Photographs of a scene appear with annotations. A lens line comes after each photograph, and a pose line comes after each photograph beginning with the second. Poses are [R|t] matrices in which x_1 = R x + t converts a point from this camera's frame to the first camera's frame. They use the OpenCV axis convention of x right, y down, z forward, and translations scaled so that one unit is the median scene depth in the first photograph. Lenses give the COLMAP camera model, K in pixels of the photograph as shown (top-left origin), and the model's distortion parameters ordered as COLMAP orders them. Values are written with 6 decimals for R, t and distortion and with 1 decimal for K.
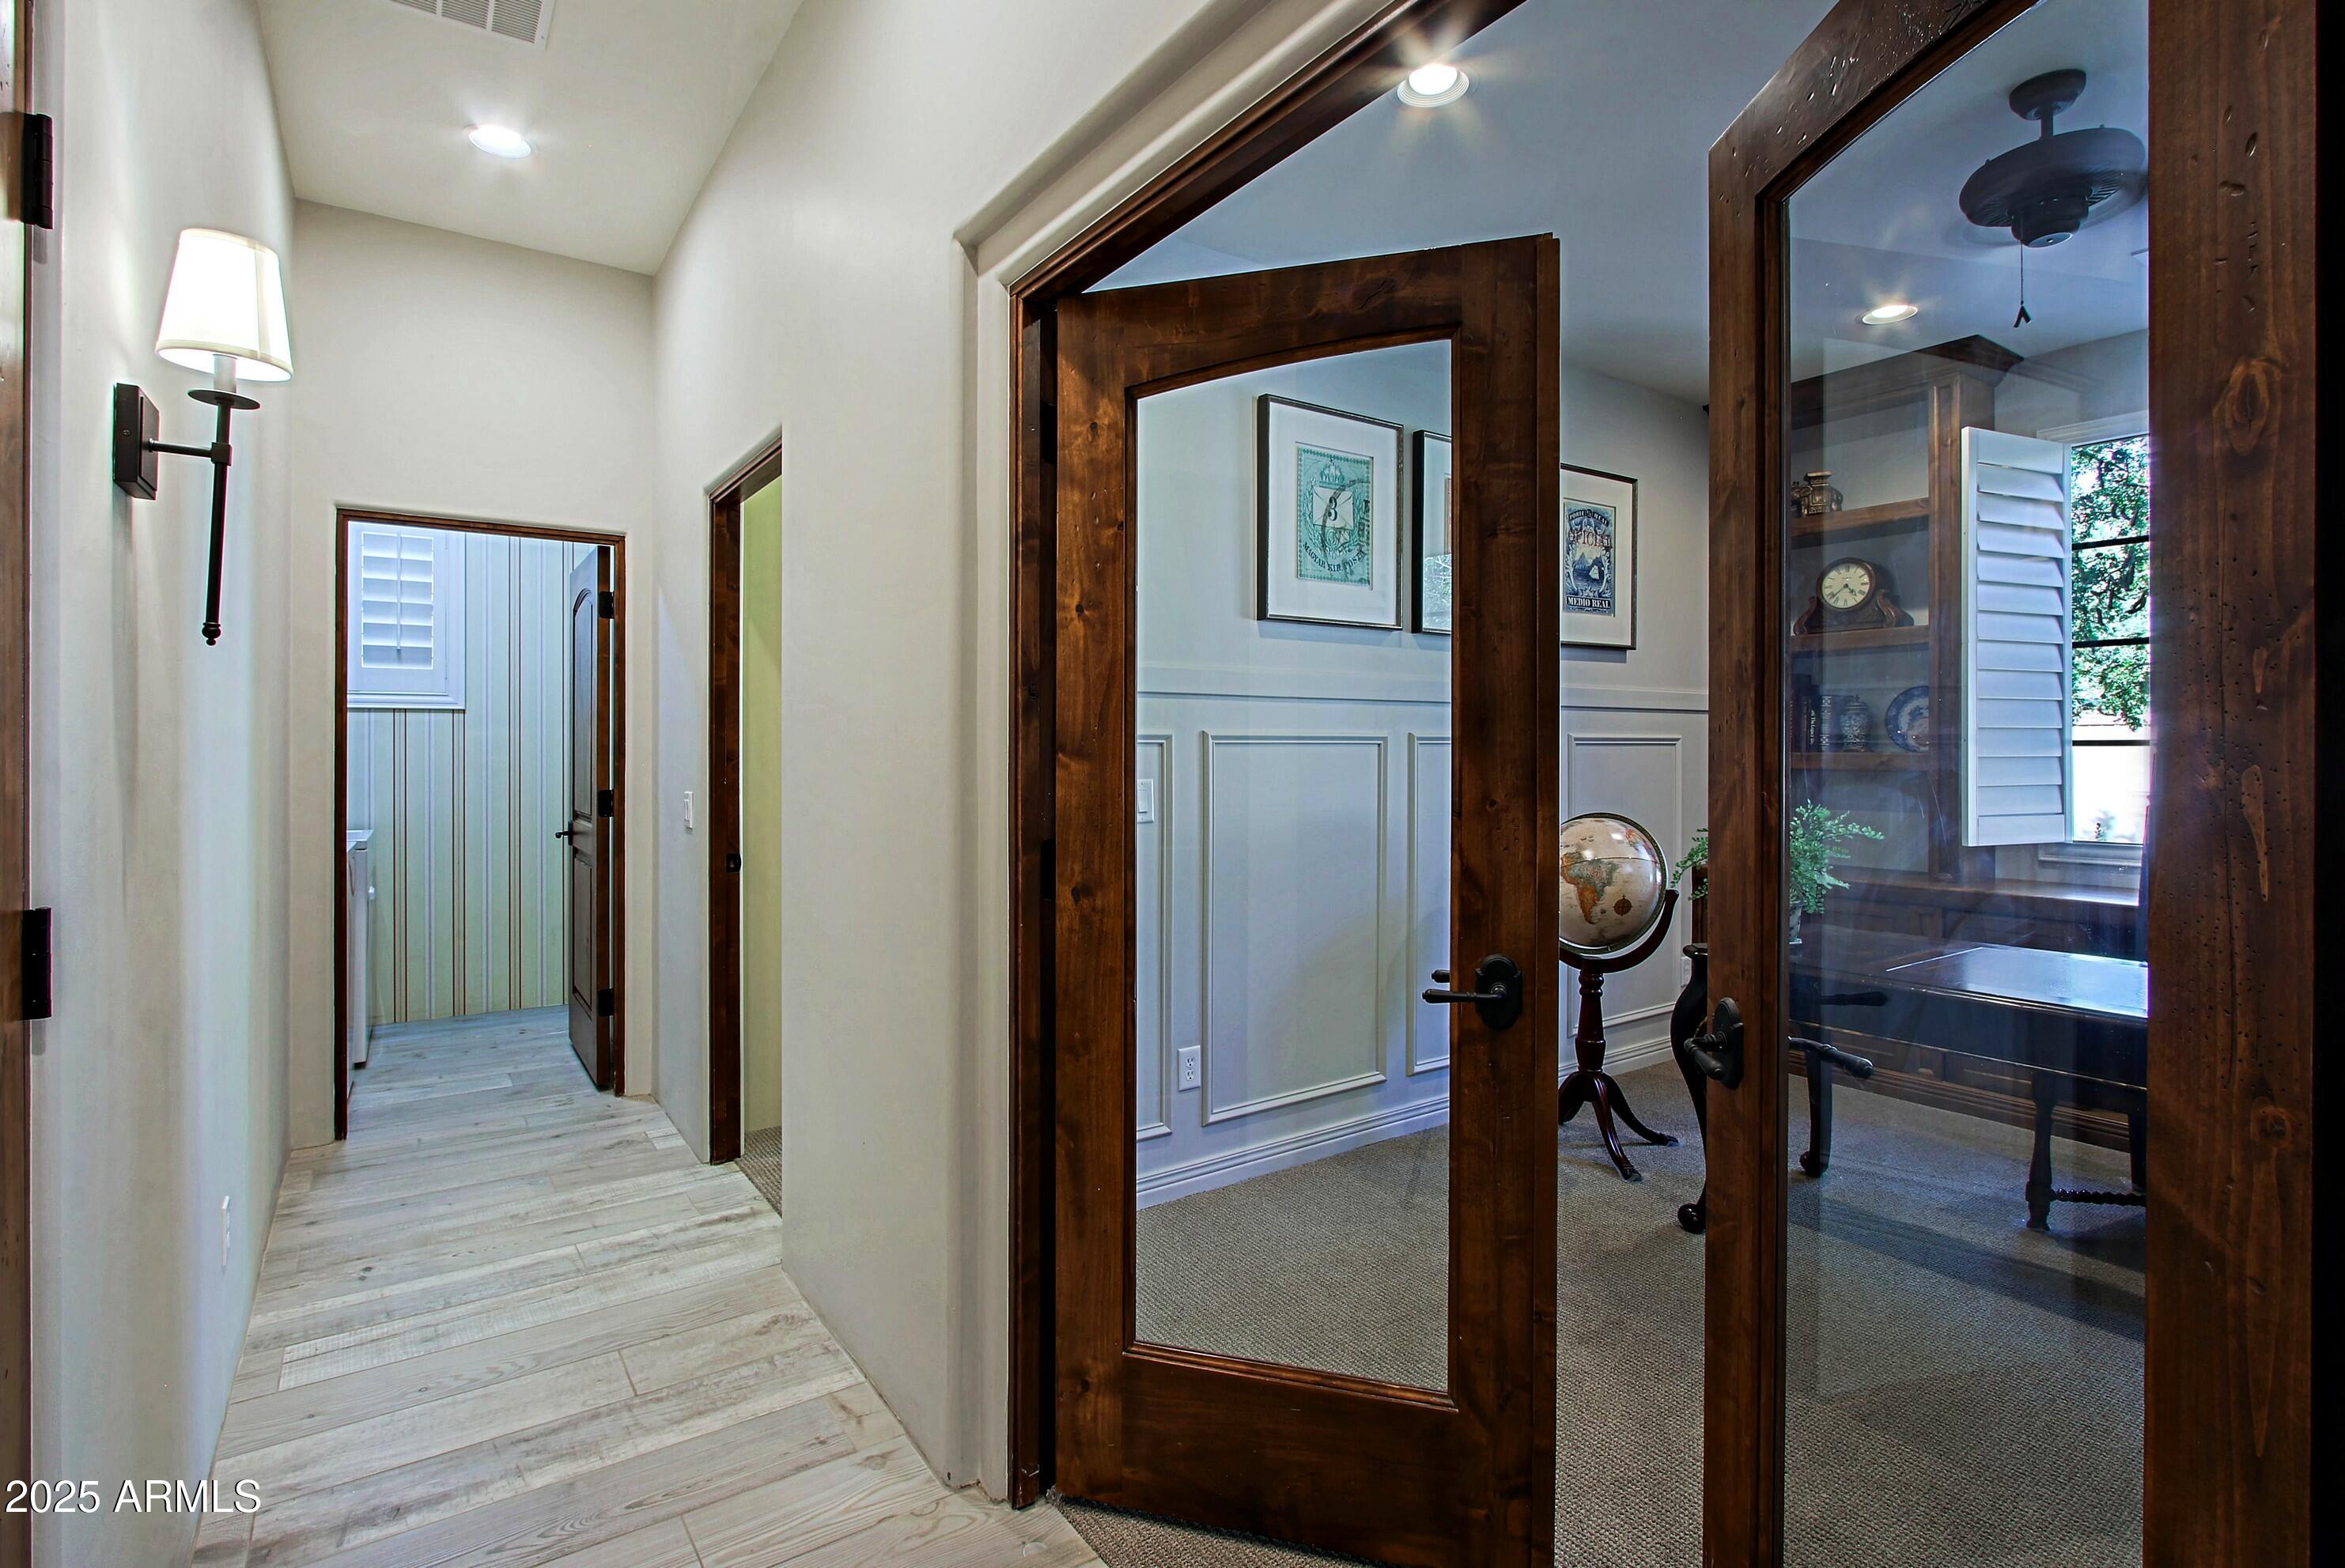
lens RADIAL K [[1123.6, 0, 1169.2], [0, 1123.6, 768.9], [0, 0, 1]] dist [-0.022085, 0.010744]
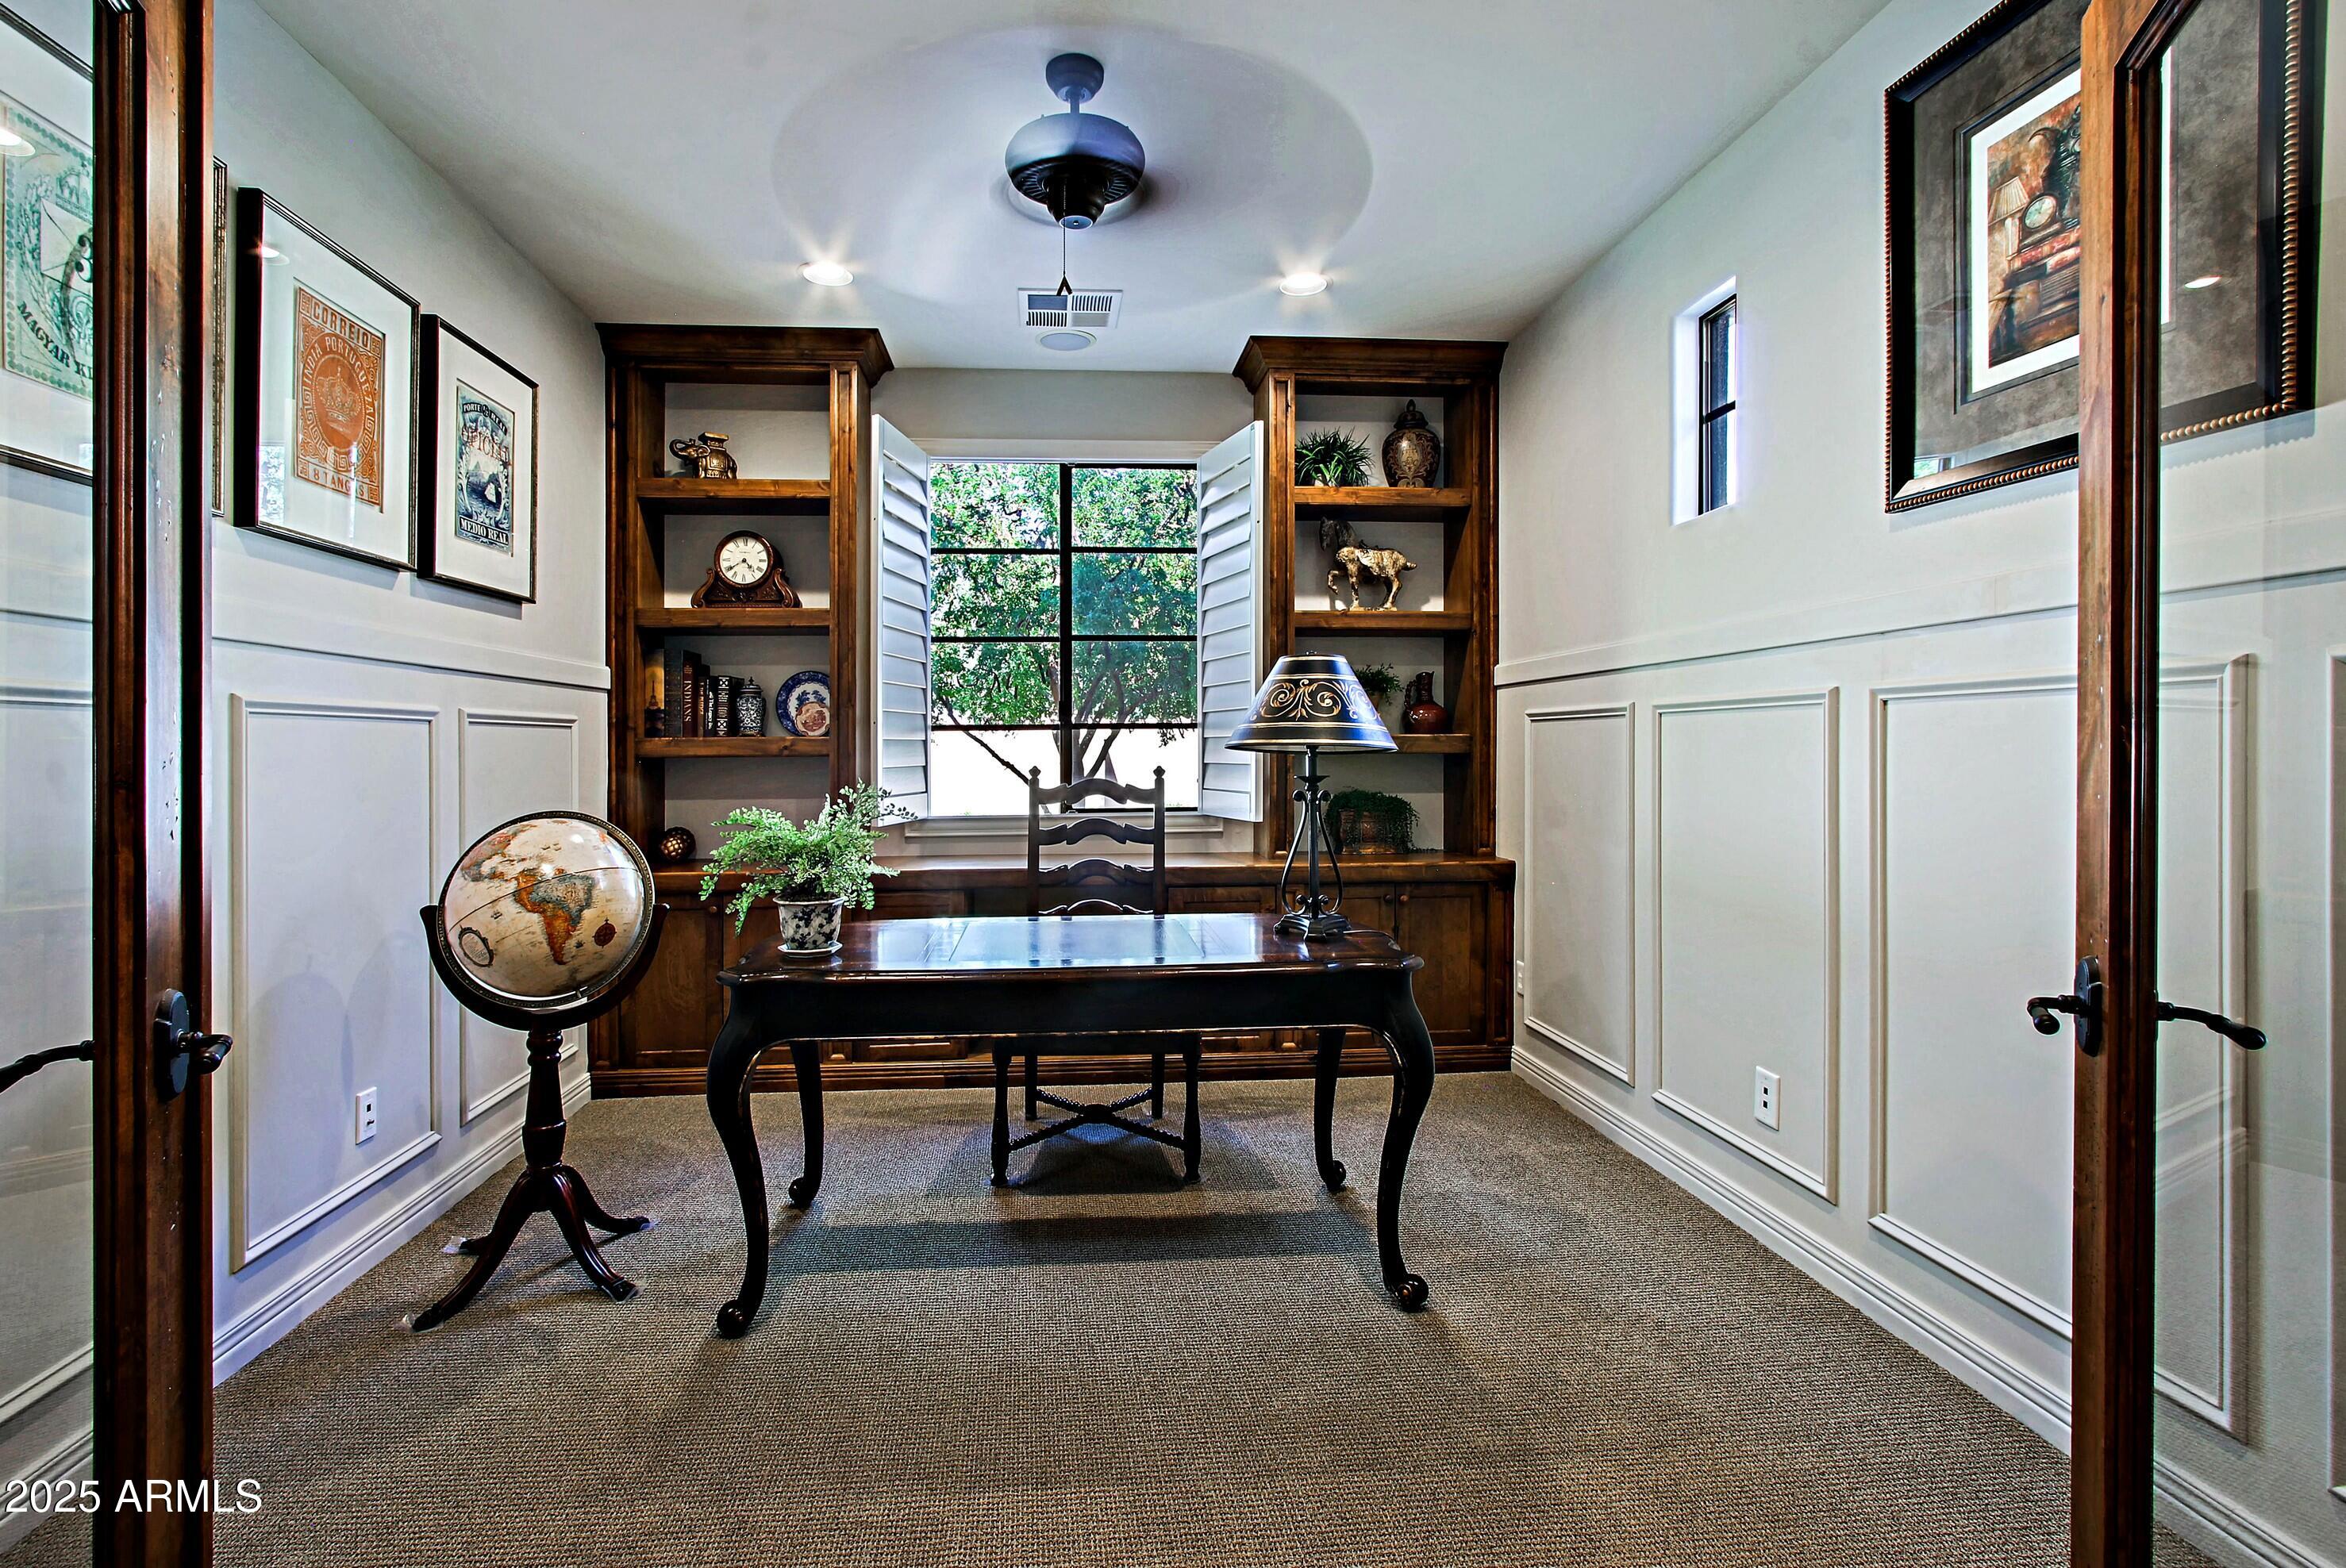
lens RADIAL K [[1123.2, 0, 1147.7], [0, 1123.2, 751.9], [0, 0, 1]] dist [-0.008120, 0.000077]
pose [[0.501393, -0.006738, 0.865193, -0.047850], [0.022922, 0.999722, -0.005498, 0.011641], [-0.864916, 0.022589, 0.501408, 0.257163]]
